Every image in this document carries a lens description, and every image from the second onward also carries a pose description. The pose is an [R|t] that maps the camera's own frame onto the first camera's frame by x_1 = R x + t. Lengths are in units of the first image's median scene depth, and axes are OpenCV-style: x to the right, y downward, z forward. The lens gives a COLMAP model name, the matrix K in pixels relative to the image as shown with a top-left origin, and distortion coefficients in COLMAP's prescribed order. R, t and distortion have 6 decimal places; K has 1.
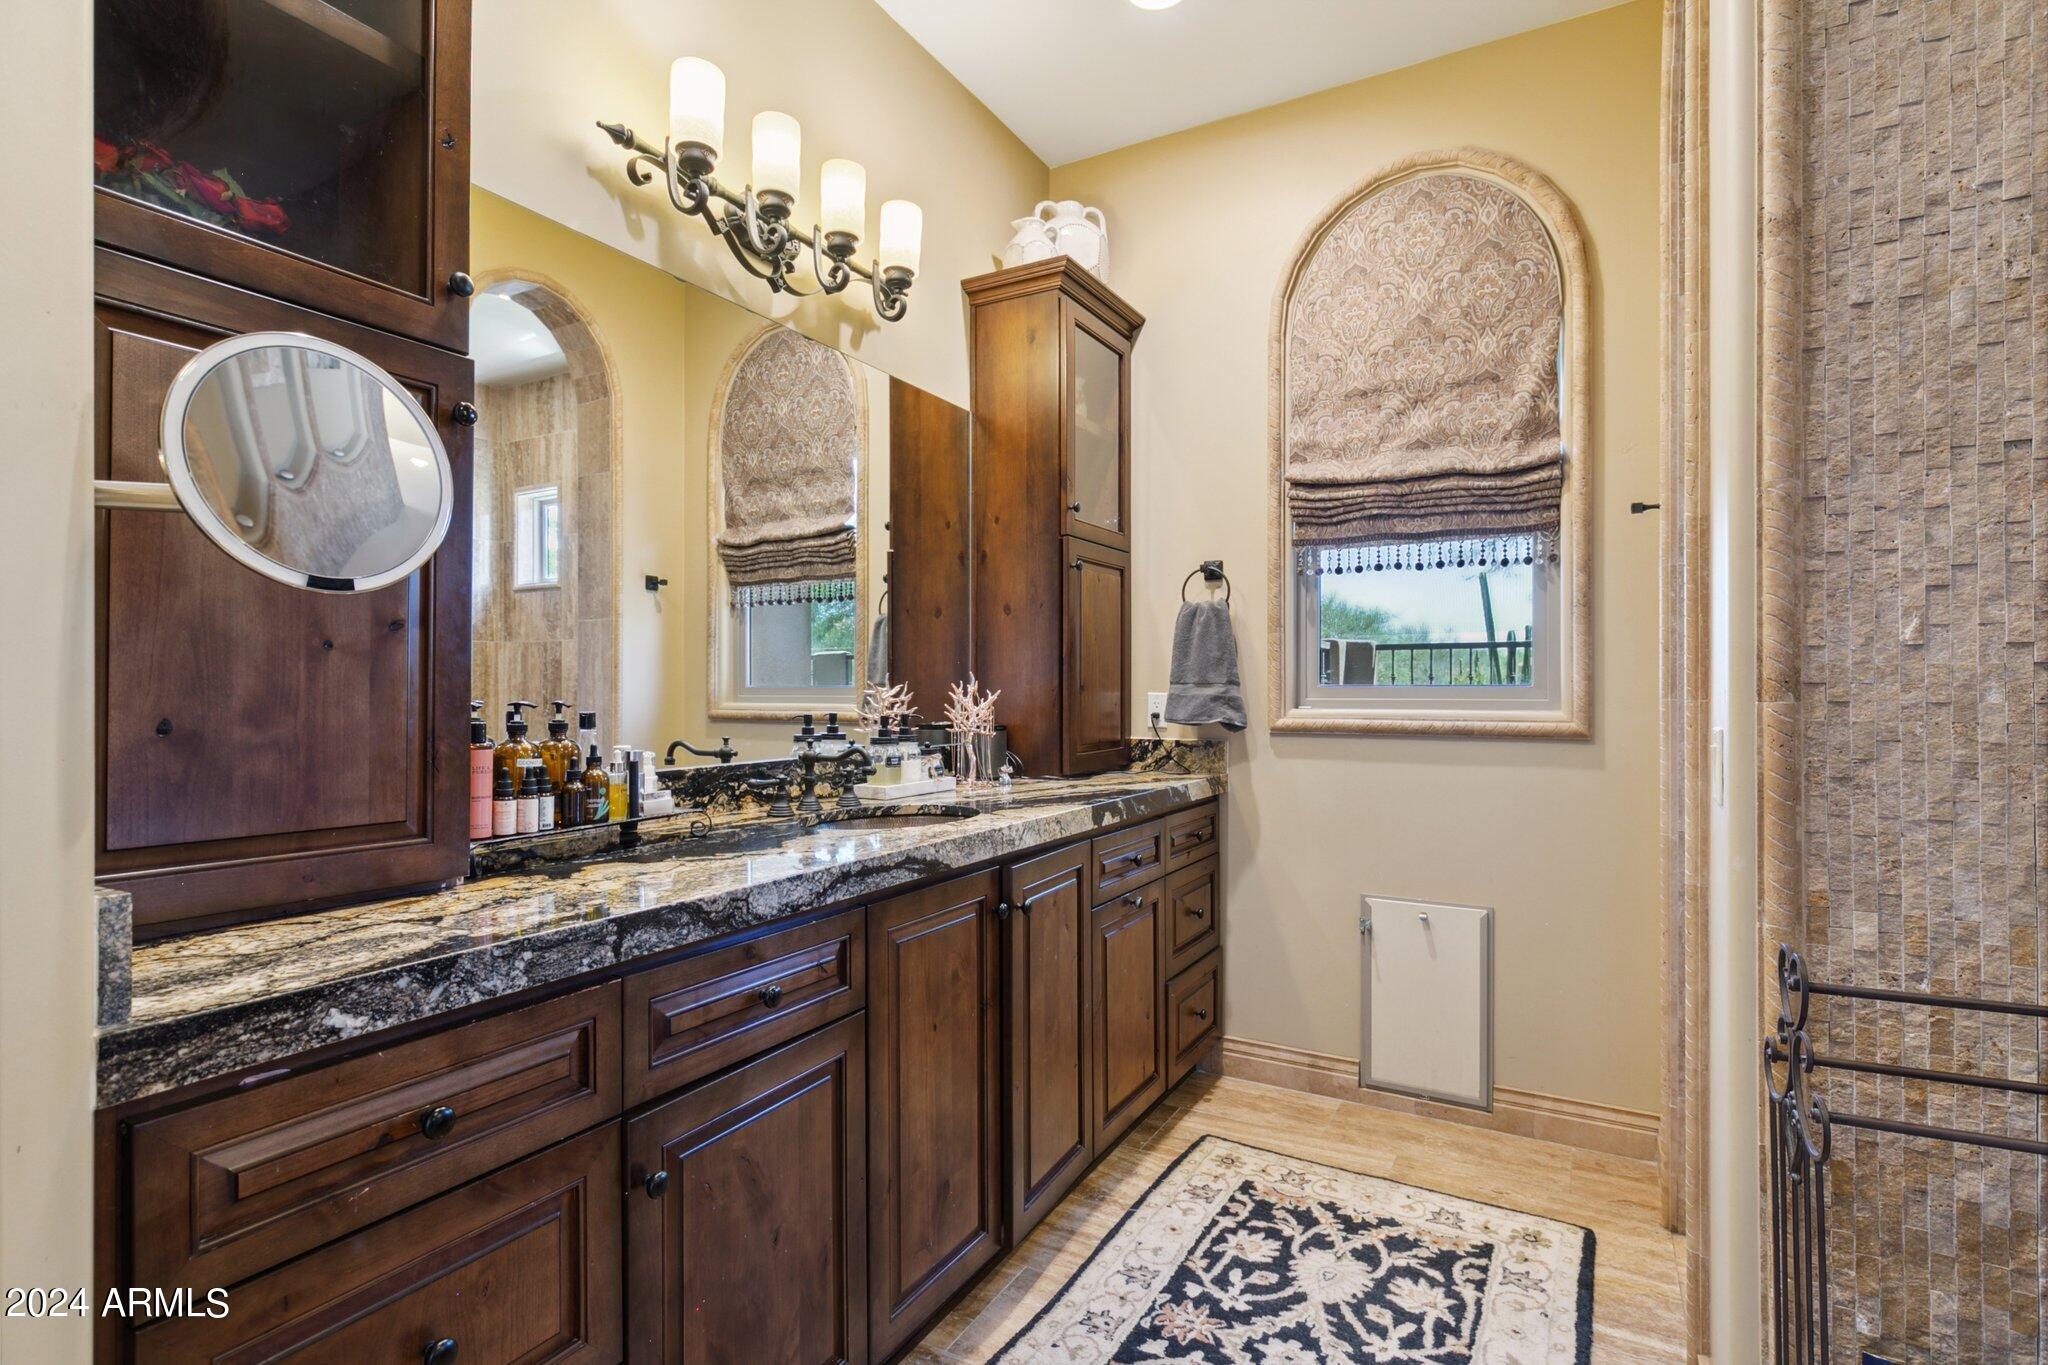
lens RADIAL K [[979.8, 0, 1026.4], [0, 979.8, 687.7], [0, 0, 1]] dist [-0.000118, -0.000192]
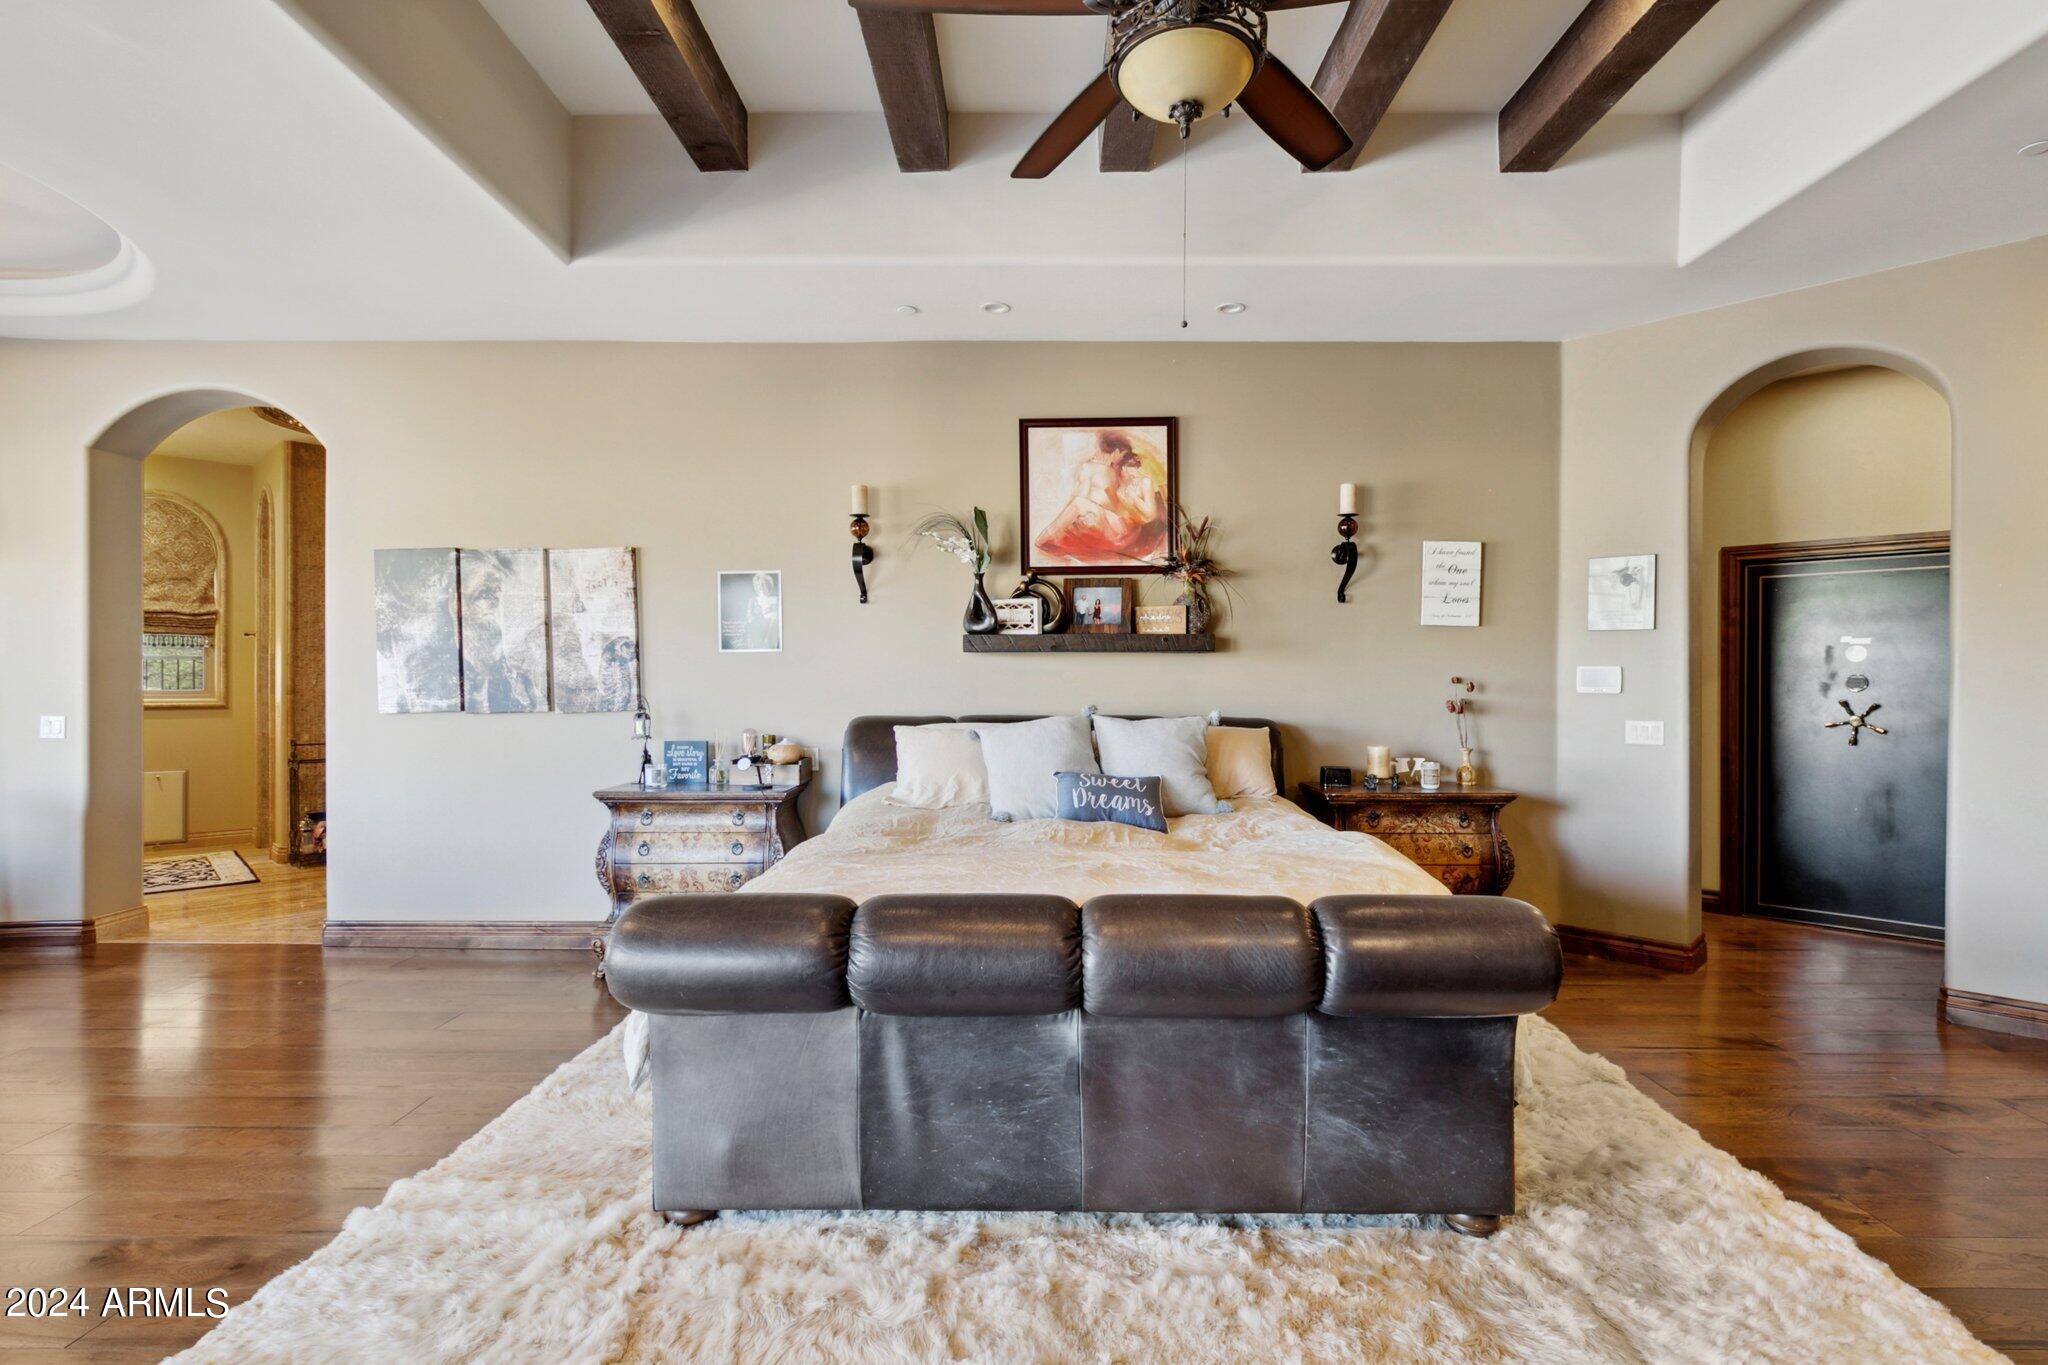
lens RADIAL K [[995.1, 0, 1039.2], [0, 995.1, 676.8], [0, 0, 1]] dist [0.001811, -0.000296]
pose [[0.262000, -0.002377, 0.965065, -1.579899], [-0.004309, 0.999984, 0.003633, -0.058273], [-0.965058, -0.005111, 0.261986, -2.023892]]
